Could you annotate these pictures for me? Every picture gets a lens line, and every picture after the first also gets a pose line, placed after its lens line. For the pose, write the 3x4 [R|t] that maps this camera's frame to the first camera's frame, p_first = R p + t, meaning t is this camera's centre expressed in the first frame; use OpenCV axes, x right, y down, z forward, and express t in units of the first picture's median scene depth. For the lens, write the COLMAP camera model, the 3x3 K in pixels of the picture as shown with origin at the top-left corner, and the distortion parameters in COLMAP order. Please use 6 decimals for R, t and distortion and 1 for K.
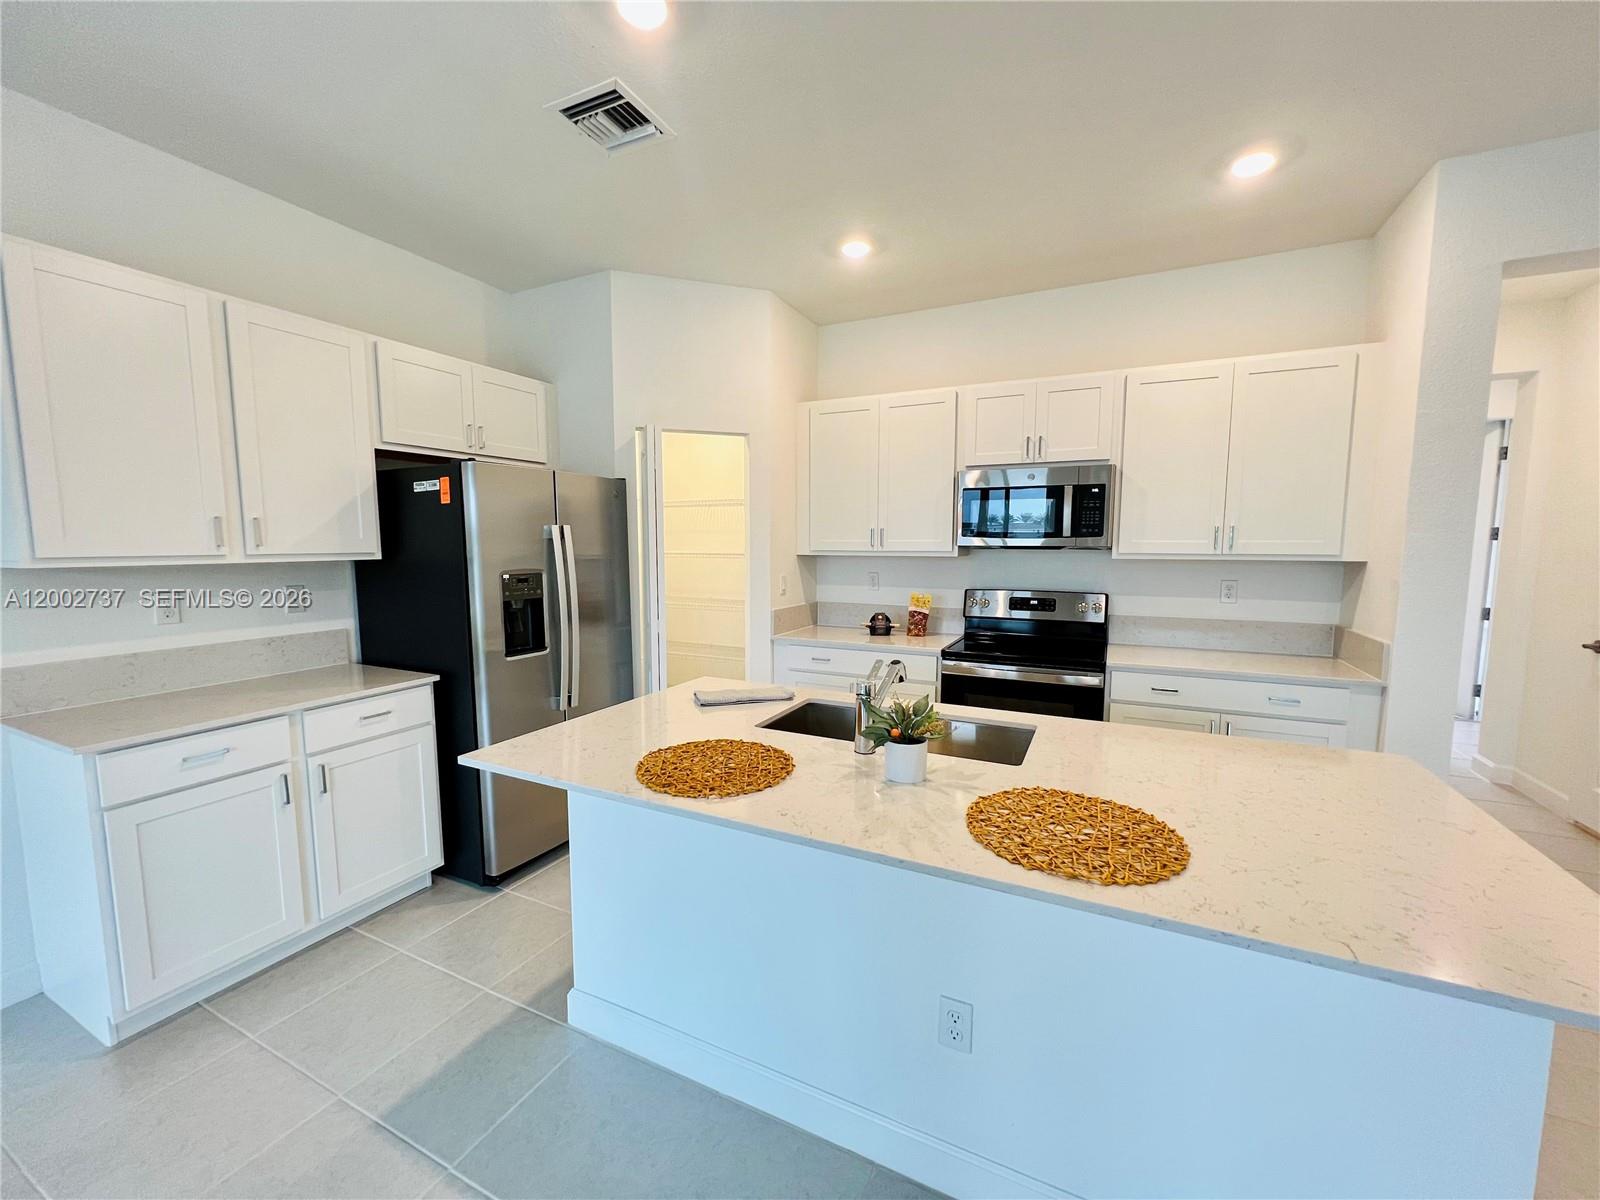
lens RADIAL K [[643.2, 0, 807.2], [0, 643.2, 604.3], [0, 0, 1]] dist [0.001336, -0.000060]
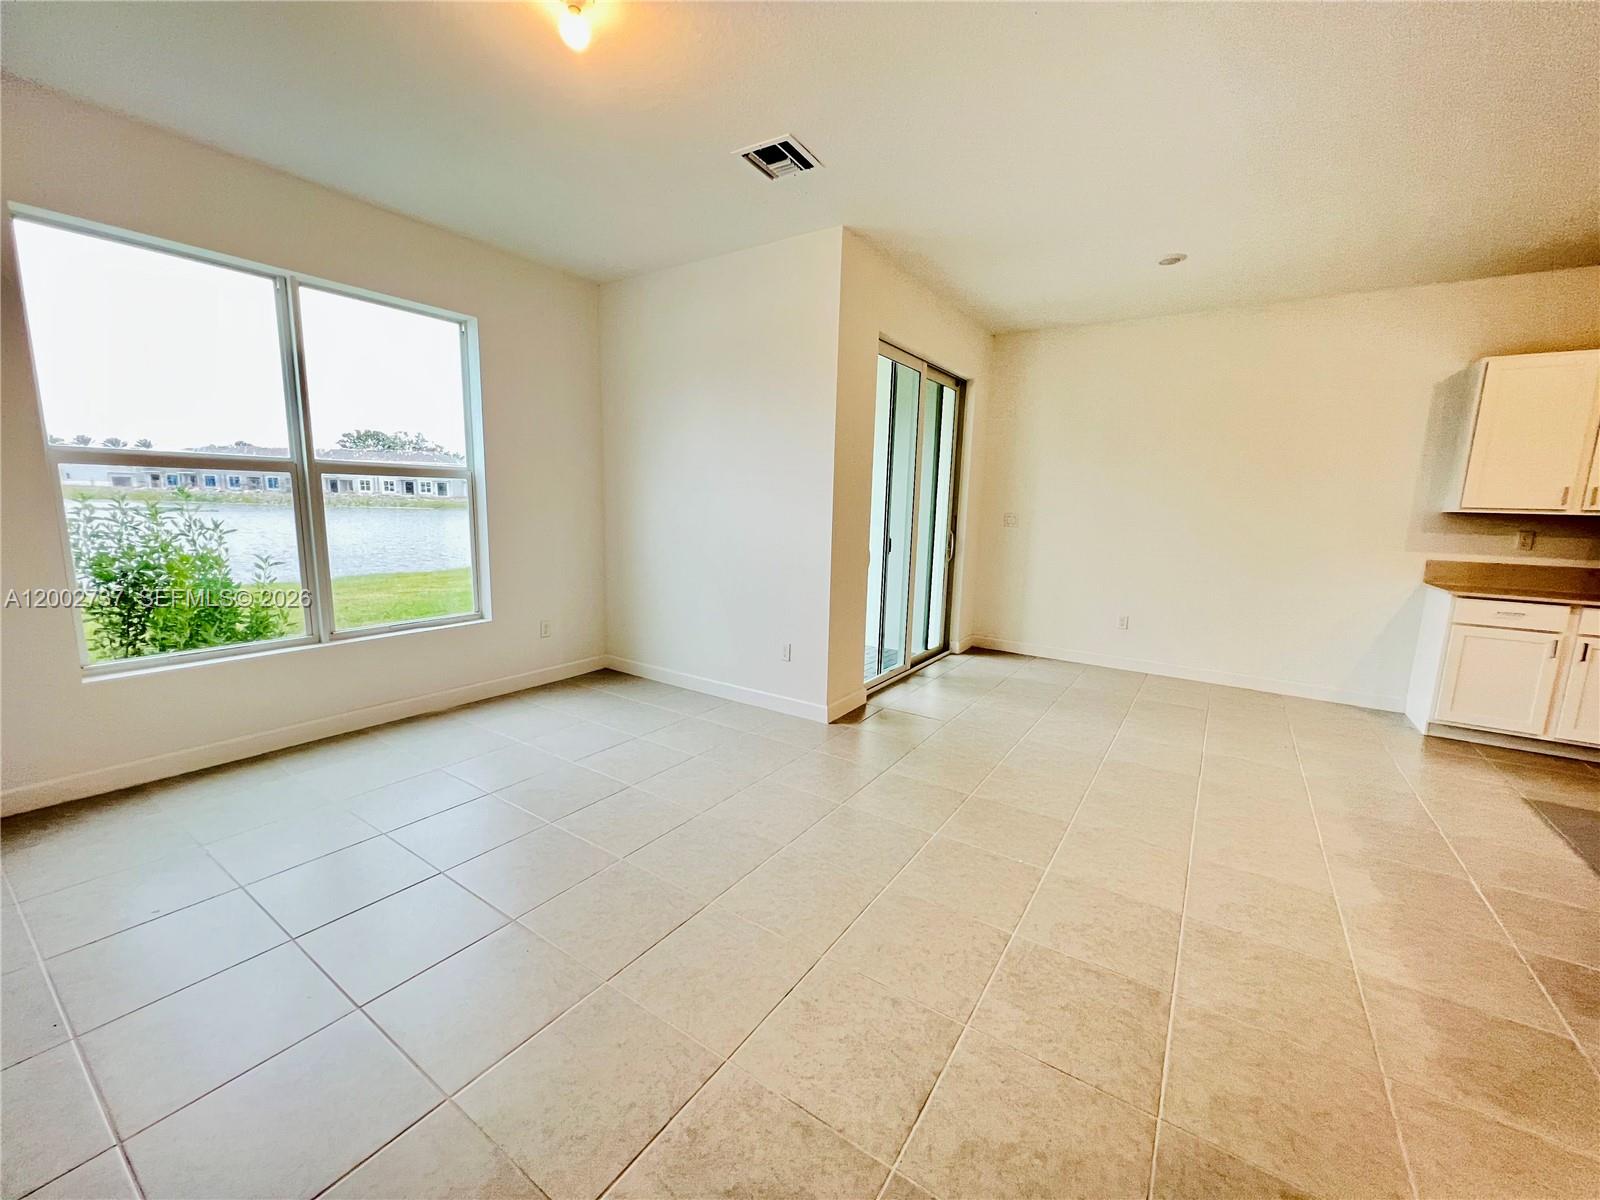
lens RADIAL K [[643.2, 0, 799.2], [0, 643.2, 598.9], [0, 0, 1]] dist [0.001336, -0.000060]
pose [[-0.135084, 0.145219, -0.980135, 0.517028], [-0.129167, 0.978179, 0.162731, 0.067495], [0.982379, 0.148583, -0.113379, -0.363738]]
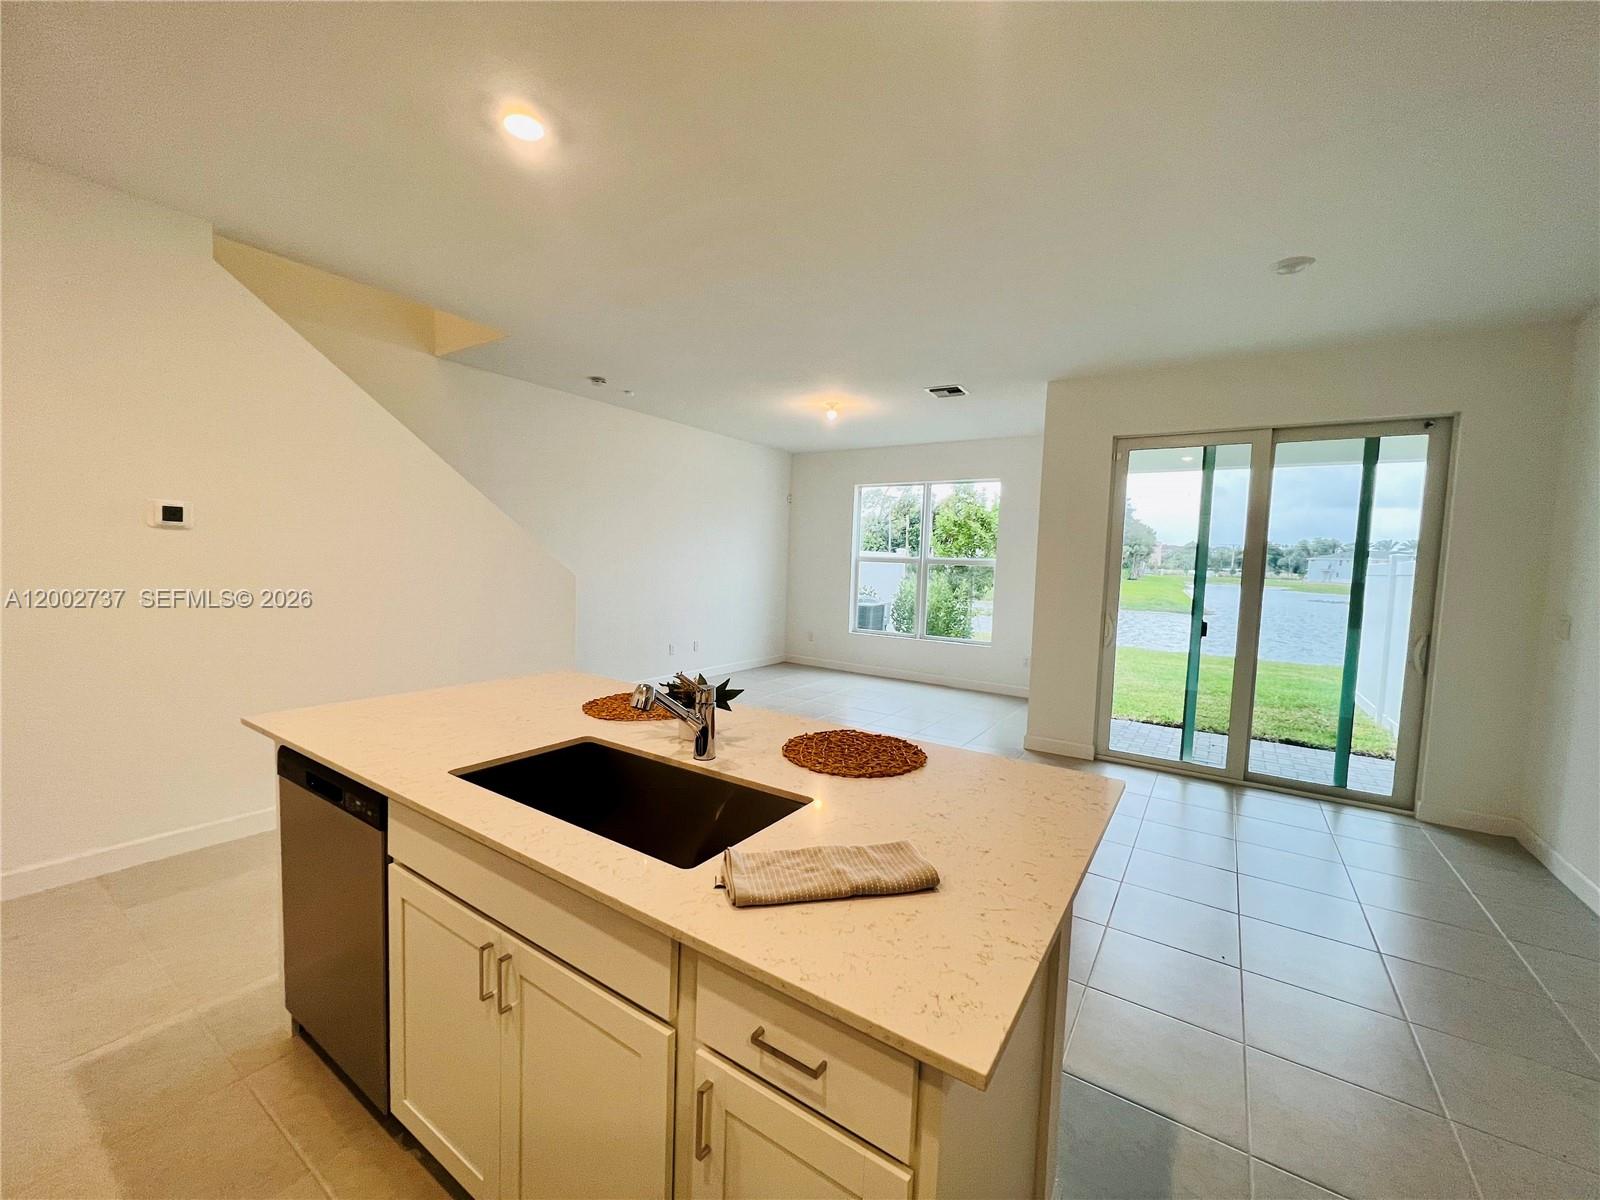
lens RADIAL K [[643.2, 0, 794.8], [0, 643.2, 605.5], [0, 0, 1]] dist [0.001336, -0.000060]
pose [[-0.989626, -0.047538, 0.135572, -0.059212], [-0.023373, 0.984371, 0.174551, -0.062662], [-0.141751, 0.169571, -0.975270, 0.710998]]
